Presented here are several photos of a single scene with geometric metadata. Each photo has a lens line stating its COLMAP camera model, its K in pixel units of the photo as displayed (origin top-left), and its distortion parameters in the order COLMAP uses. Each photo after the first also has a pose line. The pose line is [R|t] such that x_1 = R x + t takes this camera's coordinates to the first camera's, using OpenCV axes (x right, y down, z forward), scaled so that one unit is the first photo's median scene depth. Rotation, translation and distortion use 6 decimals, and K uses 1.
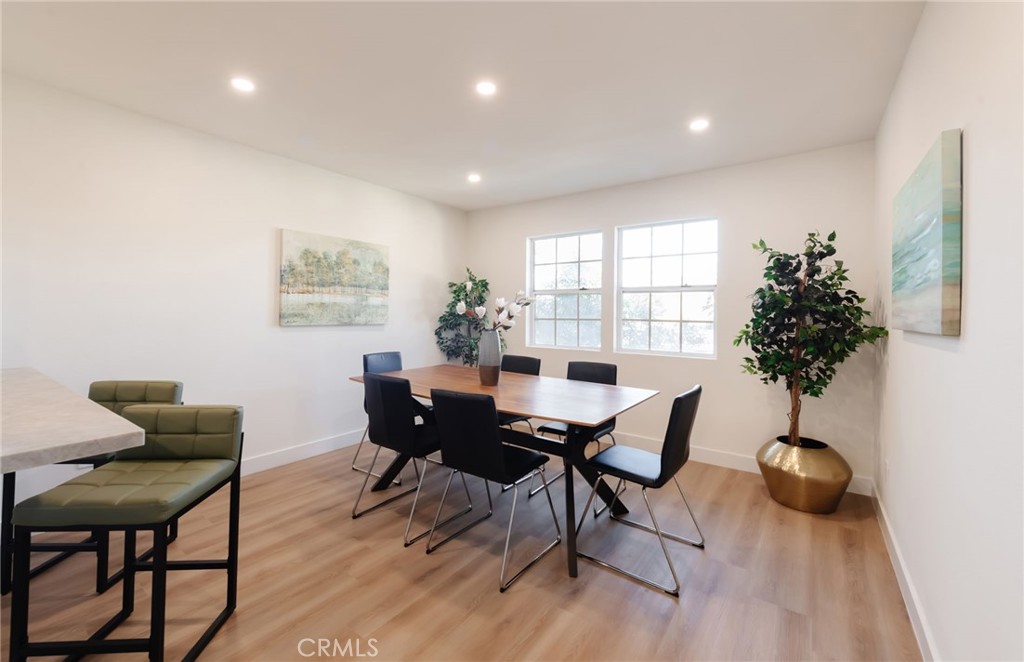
lens RADIAL K [[394.4, 0, 506.0], [0, 394.4, 306.0], [0, 0, 1]] dist [0.000744, 0.000164]
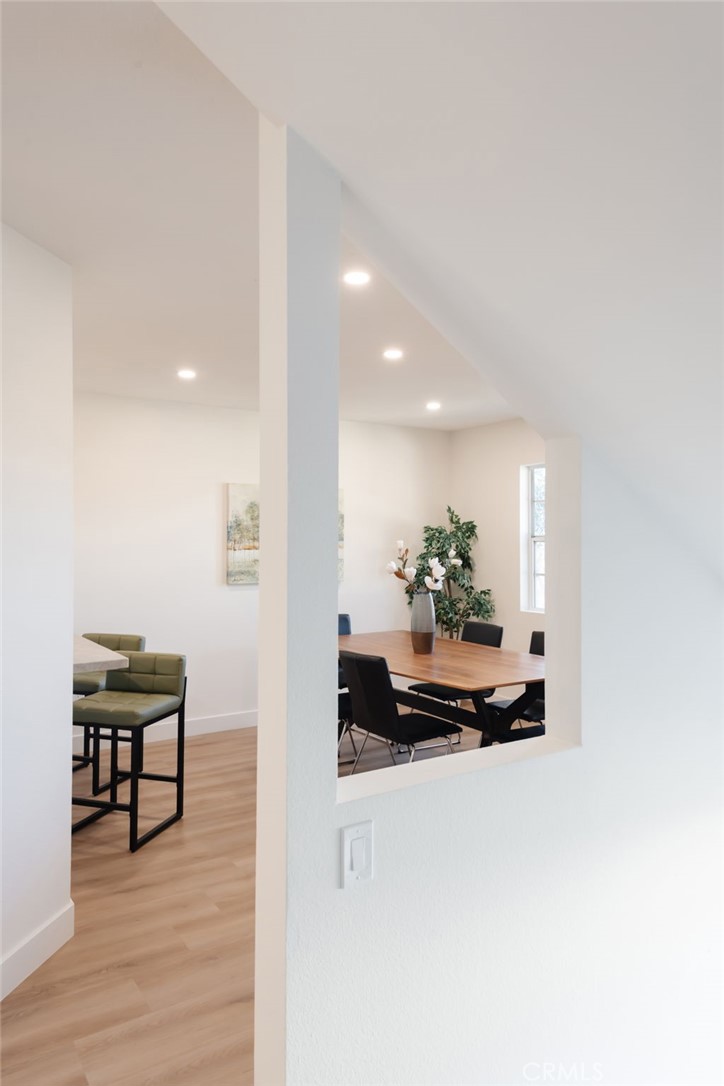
lens RADIAL K [[602.8, 0, 362.0], [0, 602.8, 543.0], [0, 0, 1]] dist [0.009687, -0.000923]
pose [[0.943658, -0.014232, -0.330617, 0.318211], [0.013472, 0.999899, -0.004591, -0.055029], [0.330649, -0.000121, 0.943754, -0.397311]]
